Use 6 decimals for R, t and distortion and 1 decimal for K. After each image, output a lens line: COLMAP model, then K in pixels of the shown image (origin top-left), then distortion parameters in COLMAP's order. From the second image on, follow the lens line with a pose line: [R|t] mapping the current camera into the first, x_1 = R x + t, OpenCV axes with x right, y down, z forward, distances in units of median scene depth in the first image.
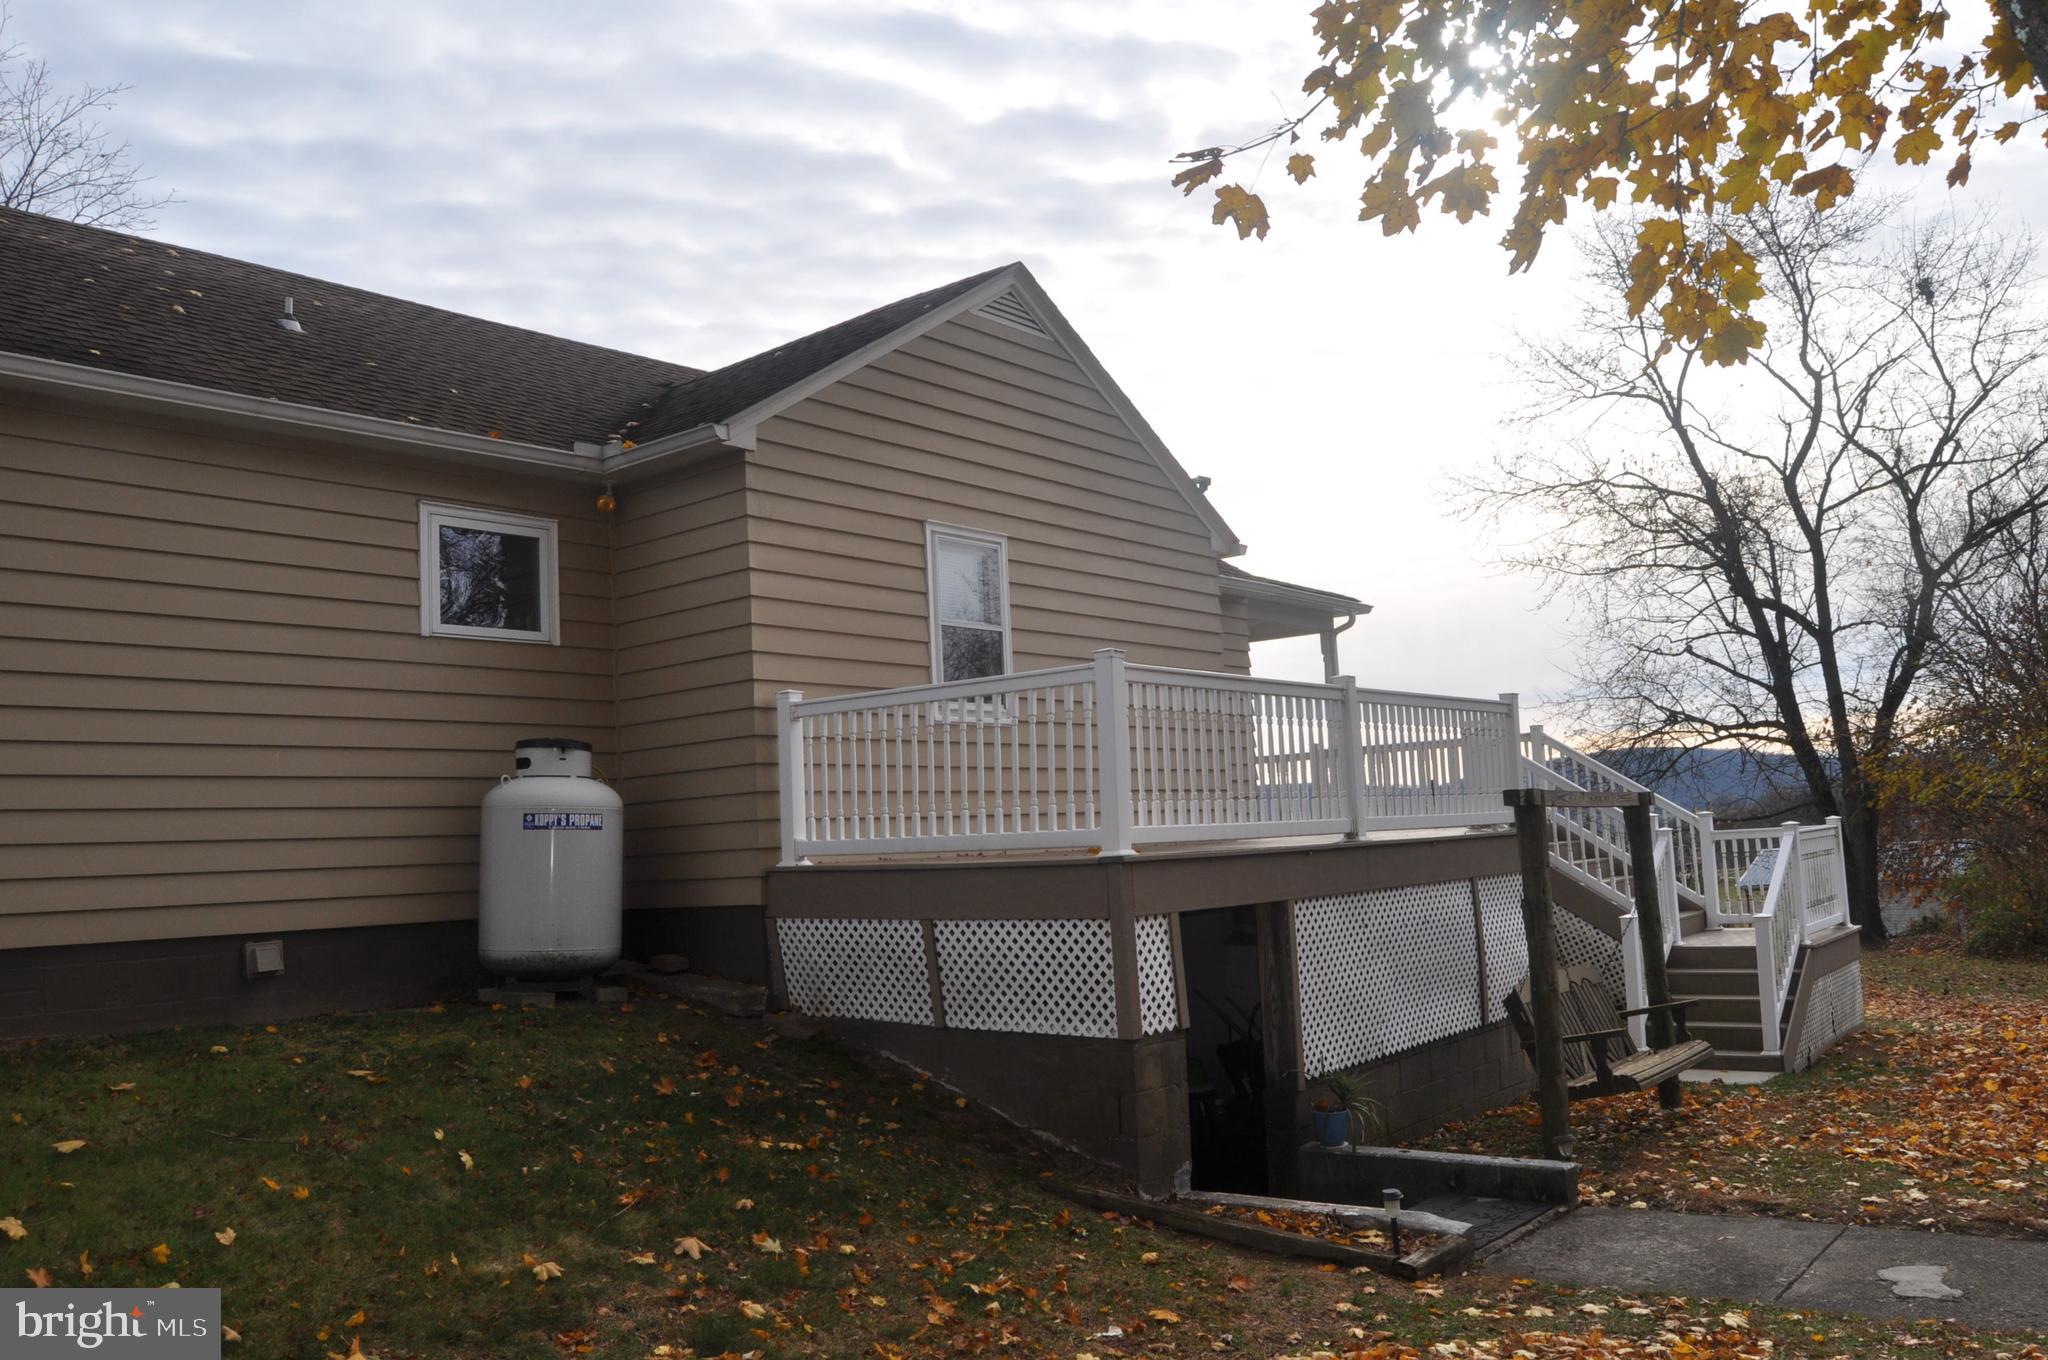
lens RADIAL K [[1582.6, 0, 1024.0], [0, 1582.6, 680.0], [0, 0, 1]] dist [-0.054250, 0.002862]
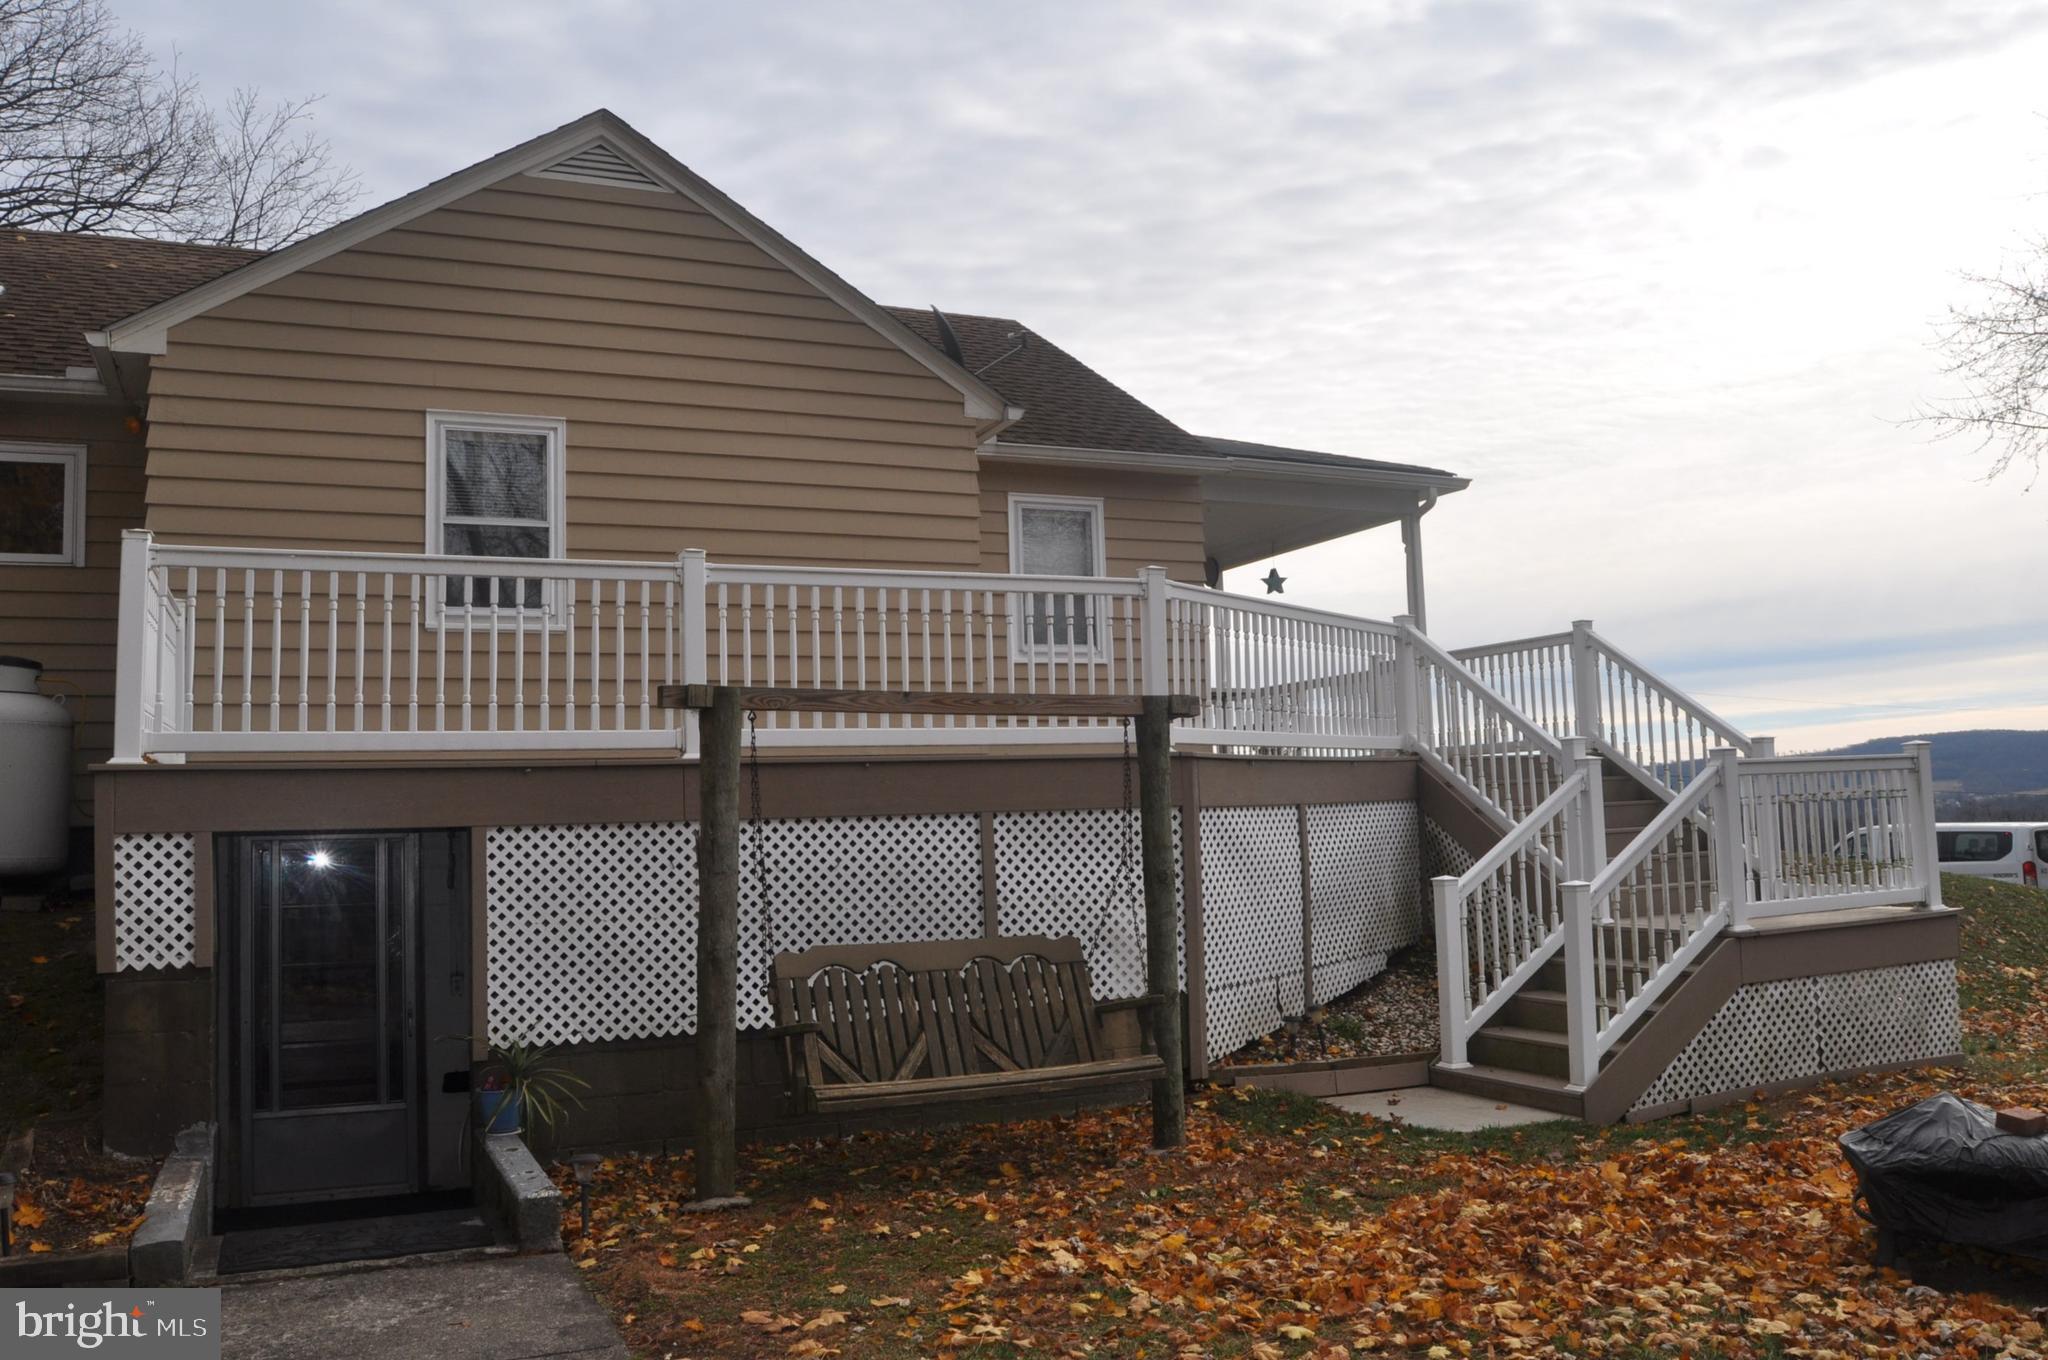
lens RADIAL K [[1612.8, 0, 1024.0], [0, 1612.8, 680.0], [0, 0, 1]] dist [-0.094479, 0.040319]
pose [[0.896375, -0.019354, -0.442875, 0.704318], [0.034554, 0.999057, 0.026276, 0.046265], [0.441949, -0.038856, 0.896198, 0.349364]]
